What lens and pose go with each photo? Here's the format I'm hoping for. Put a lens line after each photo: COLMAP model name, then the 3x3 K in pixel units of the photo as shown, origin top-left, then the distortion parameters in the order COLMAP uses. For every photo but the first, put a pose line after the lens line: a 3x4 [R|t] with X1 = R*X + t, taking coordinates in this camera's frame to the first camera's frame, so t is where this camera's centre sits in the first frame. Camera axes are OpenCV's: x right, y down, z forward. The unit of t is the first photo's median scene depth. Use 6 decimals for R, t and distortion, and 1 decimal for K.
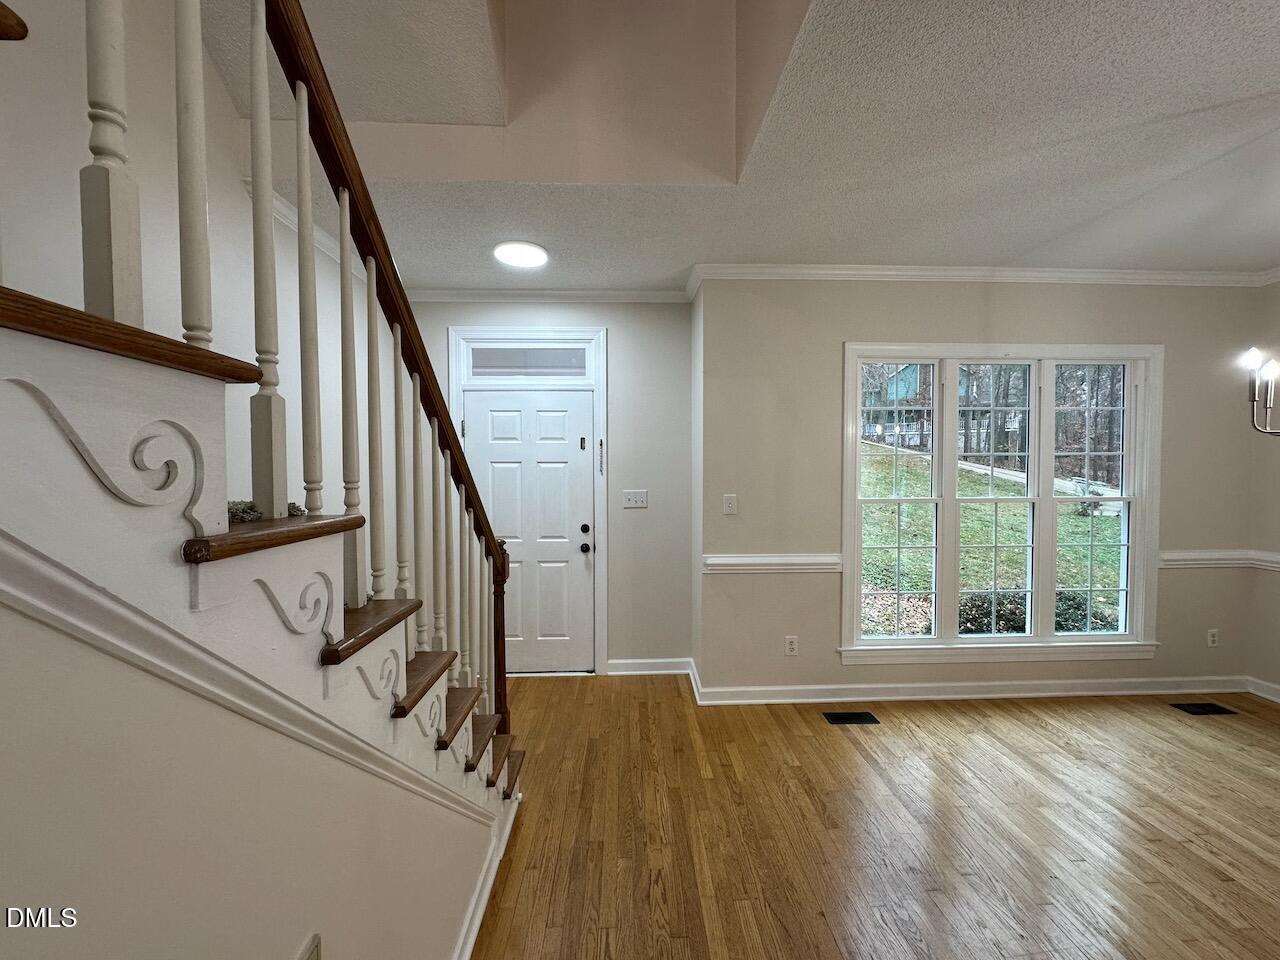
lens RADIAL K [[507.2, 0, 639.1], [0, 507.2, 481.4], [0, 0, 1]] dist [-0.002114, 0.000472]
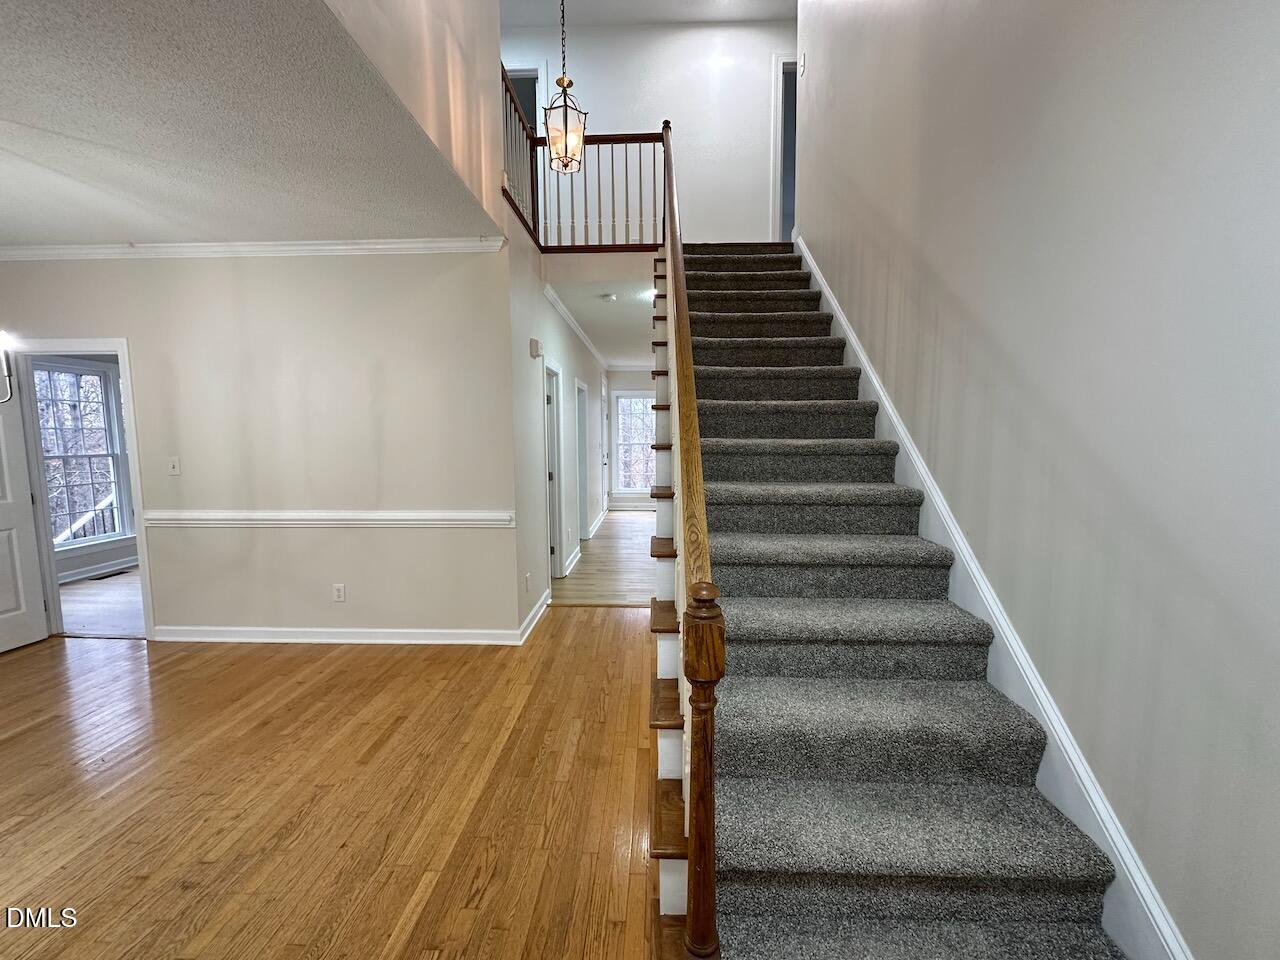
lens RADIAL K [[507.2, 0, 639.1], [0, 507.2, 481.4], [0, 0, 1]] dist [-0.002114, 0.000472]
pose [[-0.997522, 0.002284, 0.070318, -0.197738], [0.010433, 0.993225, 0.115738, -0.017868], [-0.069577, 0.116185, -0.990788, 1.116410]]
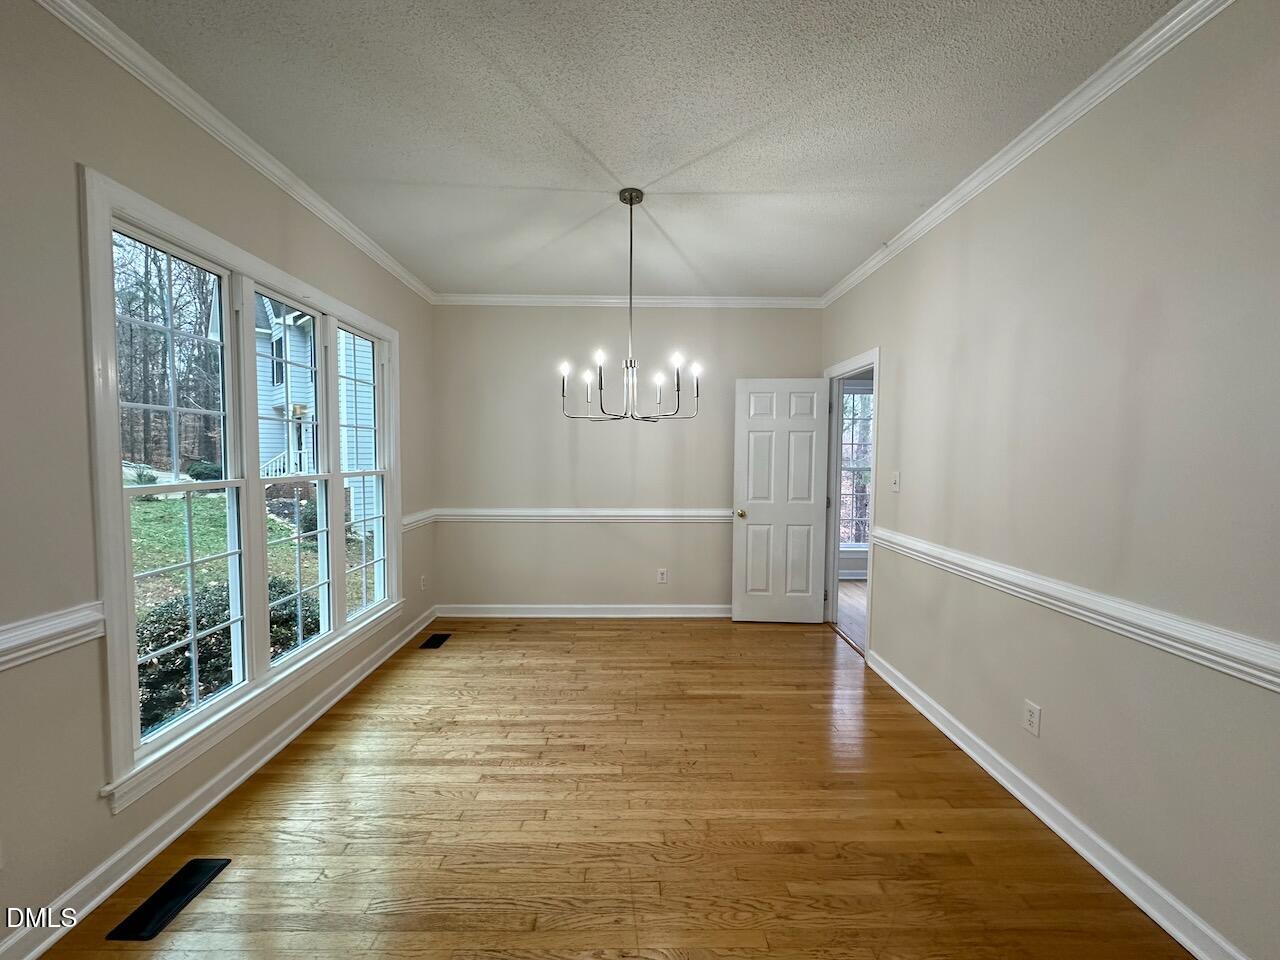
lens RADIAL K [[507.2, 0, 639.1], [0, 507.2, 481.4], [0, 0, 1]] dist [-0.002114, 0.000472]
pose [[0.020923, -0.050607, 0.998499, -0.084758], [0.016796, 0.998595, 0.050260, 0.011500], [-0.999640, 0.015719, 0.021743, 0.501219]]
